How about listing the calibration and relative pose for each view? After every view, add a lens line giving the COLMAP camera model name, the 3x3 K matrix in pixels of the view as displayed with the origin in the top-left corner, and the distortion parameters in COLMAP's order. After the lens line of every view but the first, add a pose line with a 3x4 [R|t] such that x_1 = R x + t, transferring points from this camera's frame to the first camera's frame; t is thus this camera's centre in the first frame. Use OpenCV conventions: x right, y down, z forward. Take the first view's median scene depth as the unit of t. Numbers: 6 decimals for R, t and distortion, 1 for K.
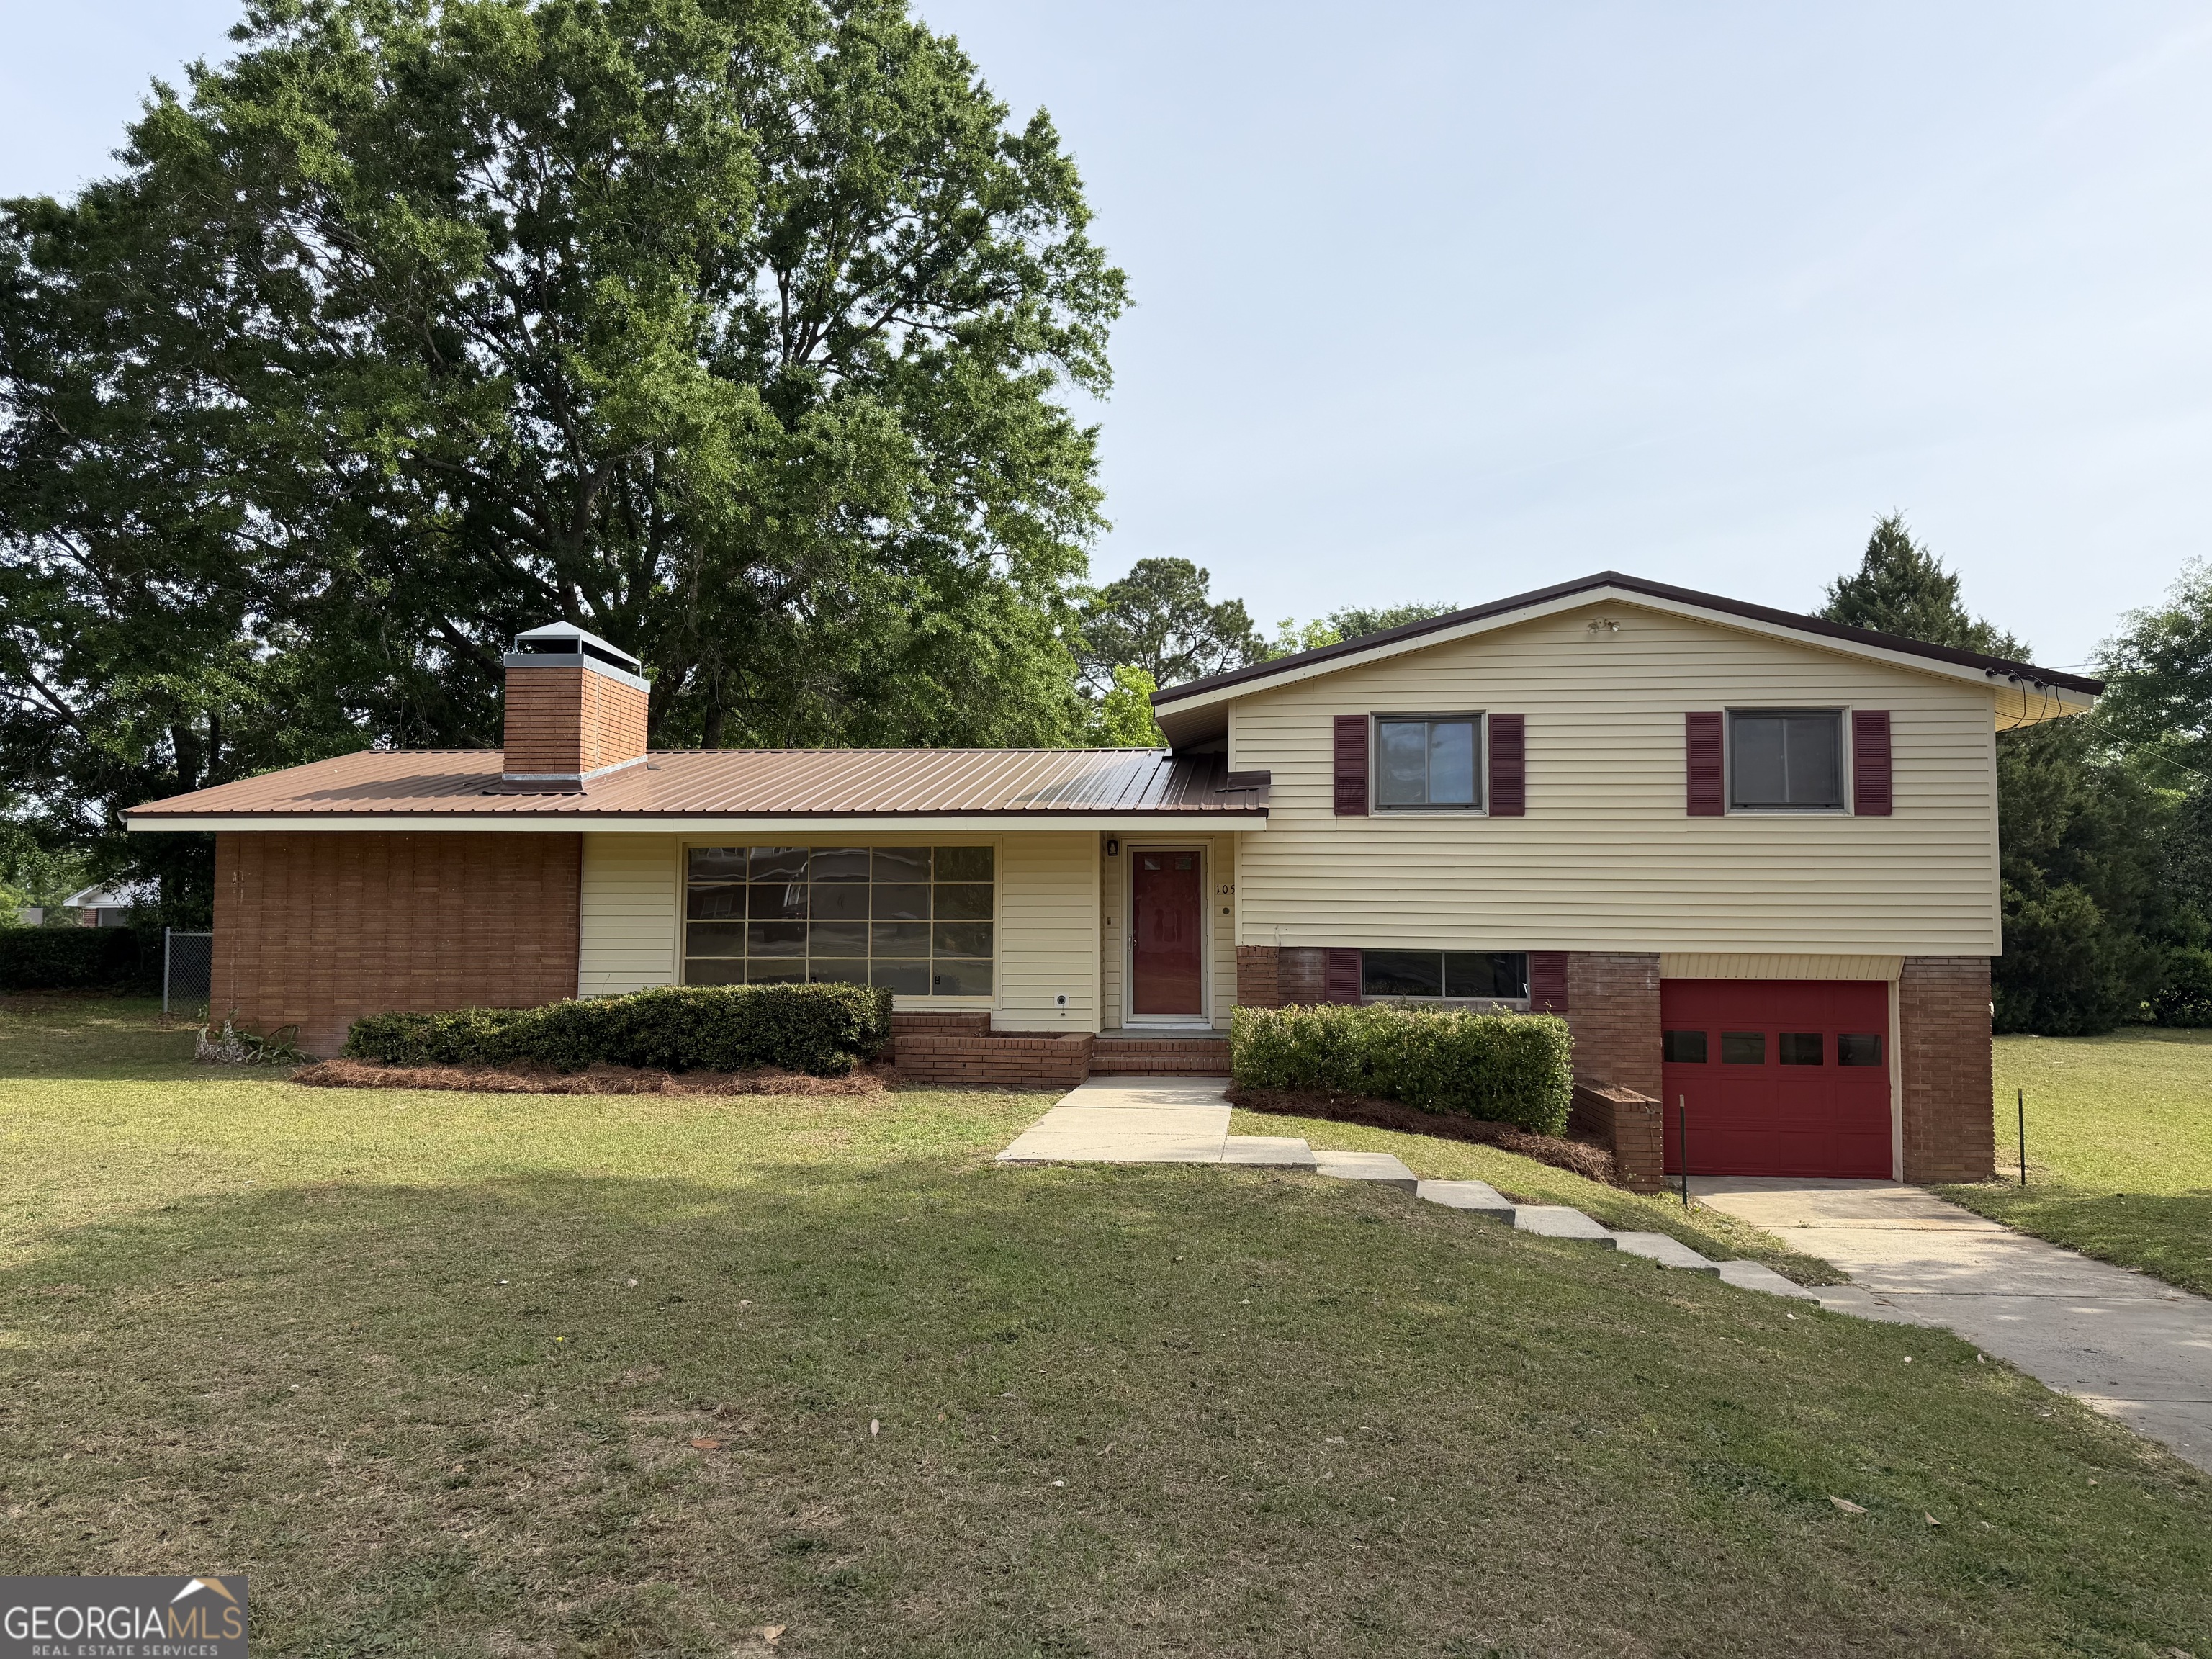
lens RADIAL K [[1527.6, 0, 1106.0], [0, 1527.6, 829.5], [0, 0, 1]] dist [0.075059, -0.102315]
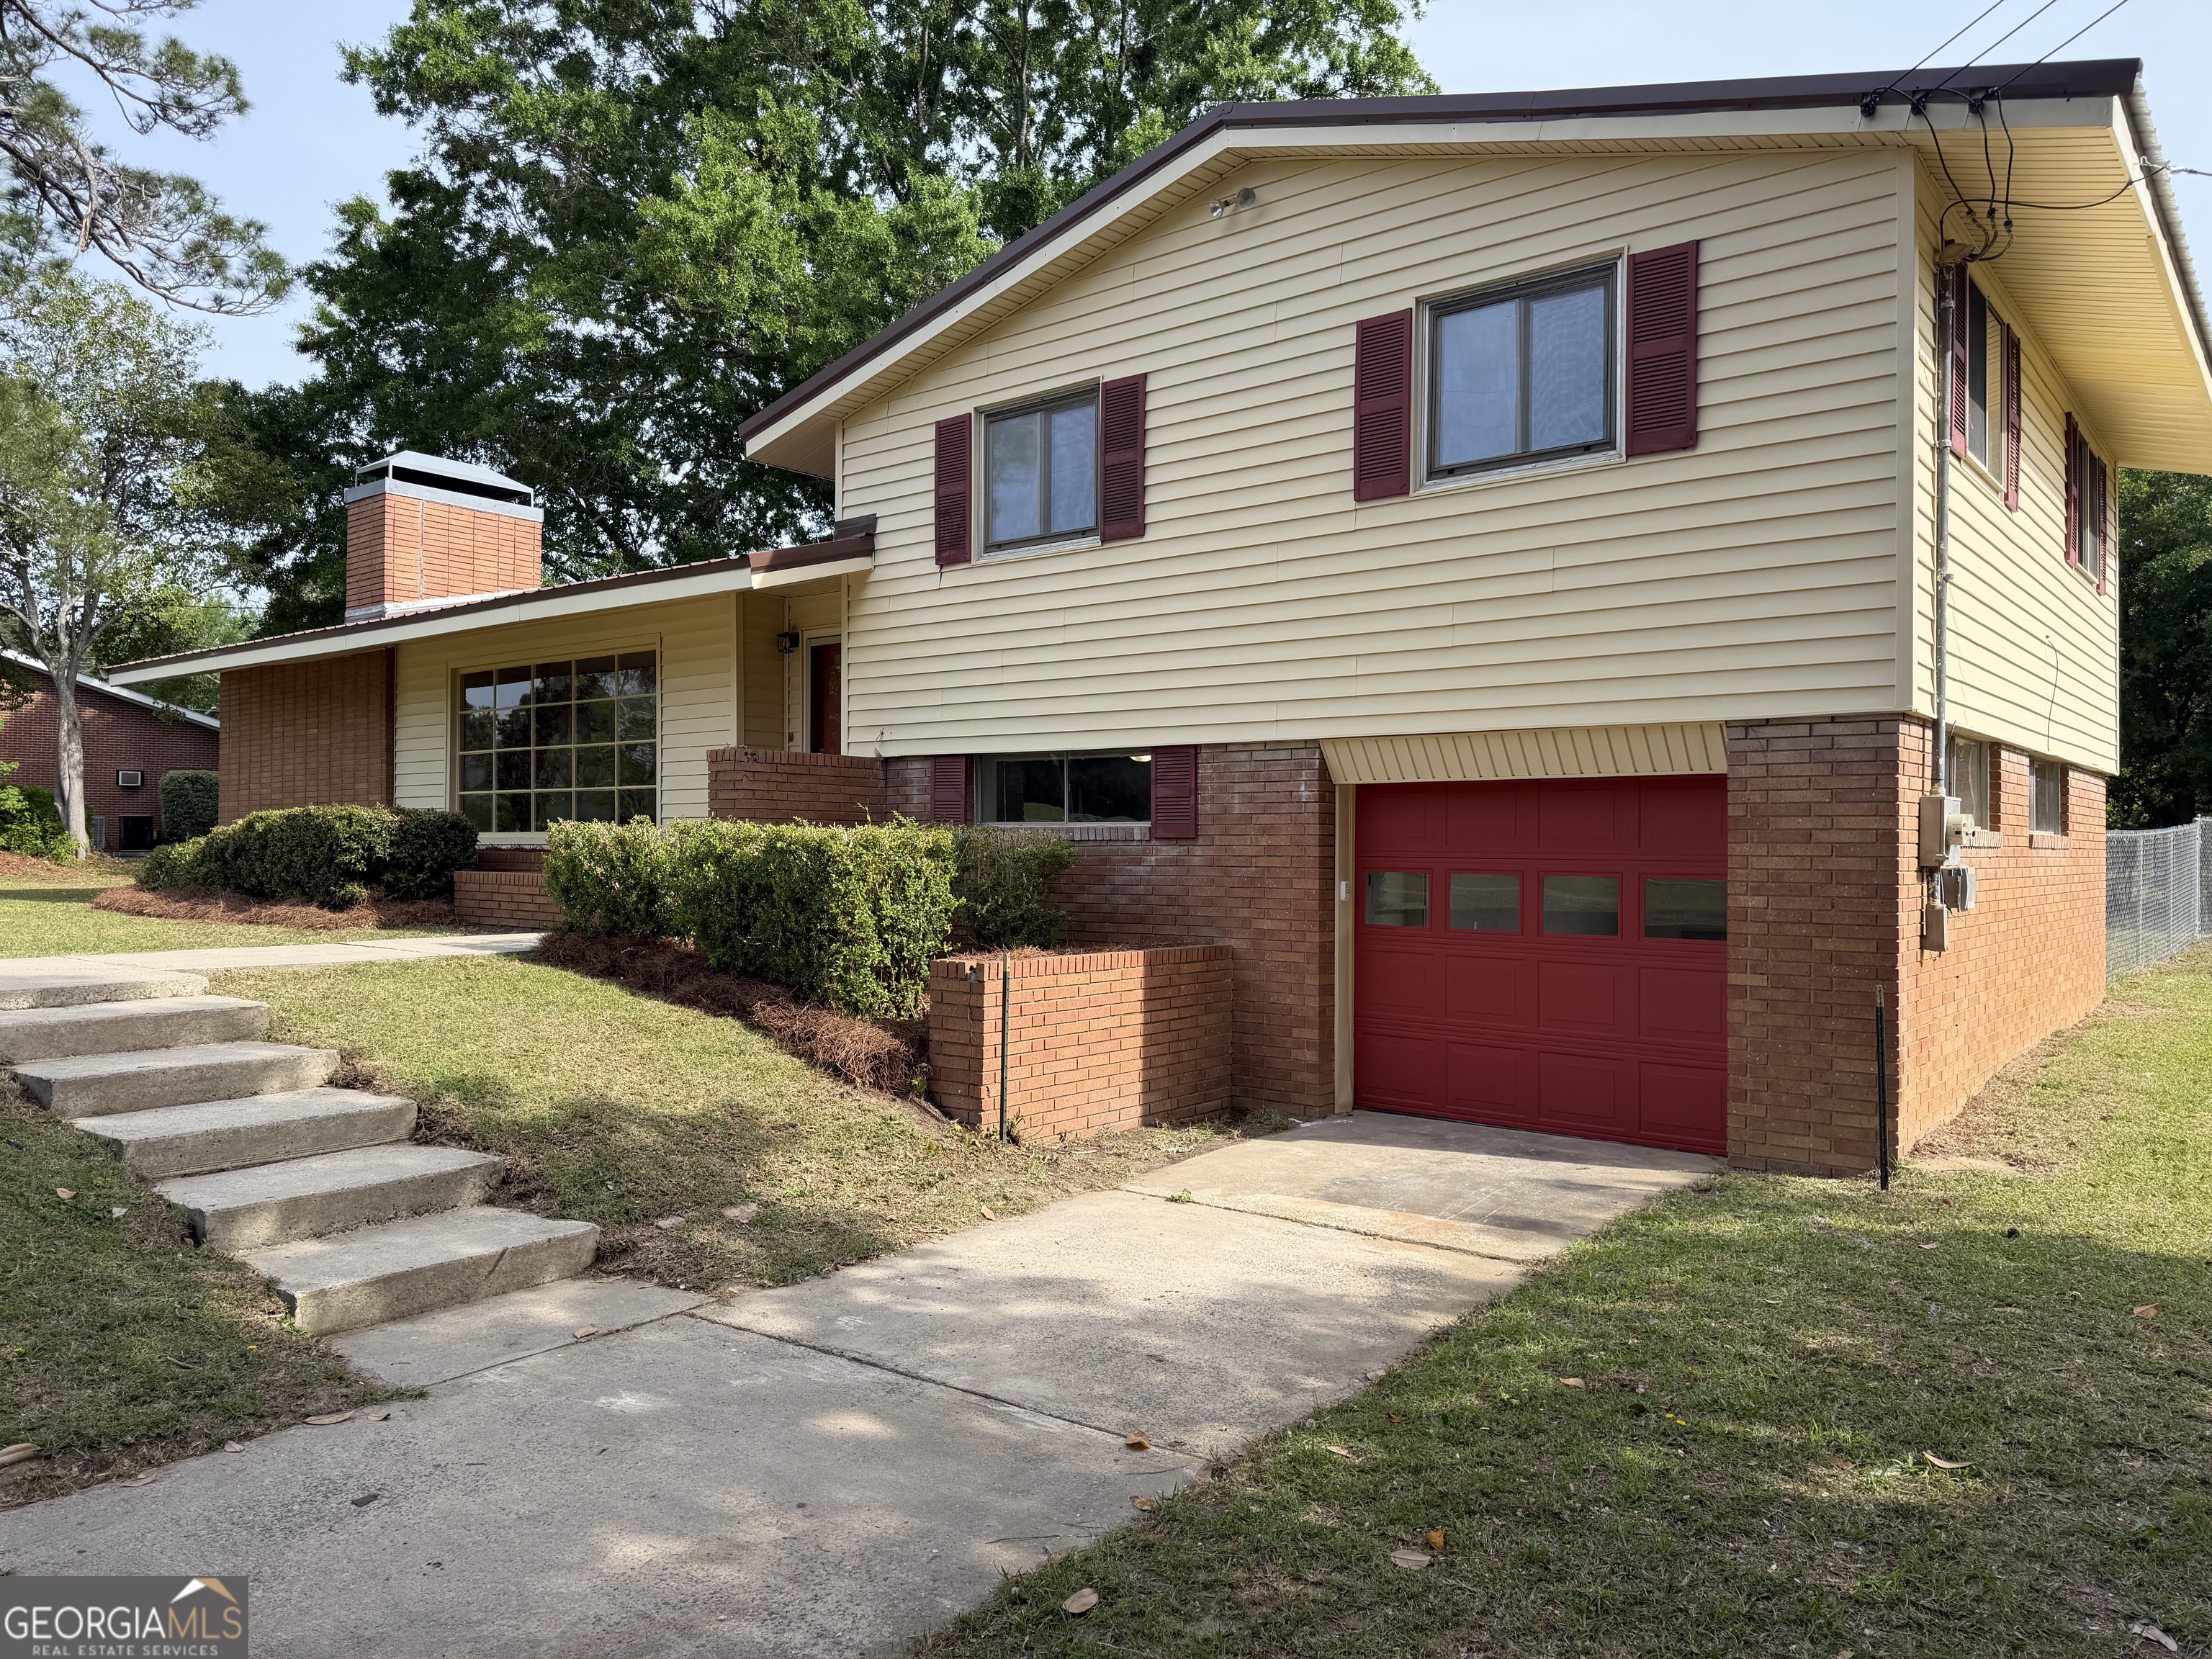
lens RADIAL K [[1527.6, 0, 1106.0], [0, 1527.6, 829.5], [0, 0, 1]] dist [0.075059, -0.102315]
pose [[0.843418, -0.007483, -0.537206, 0.603343], [0.036354, 0.998406, 0.043168, 0.085430], [0.536026, -0.055938, 0.842346, 0.451253]]
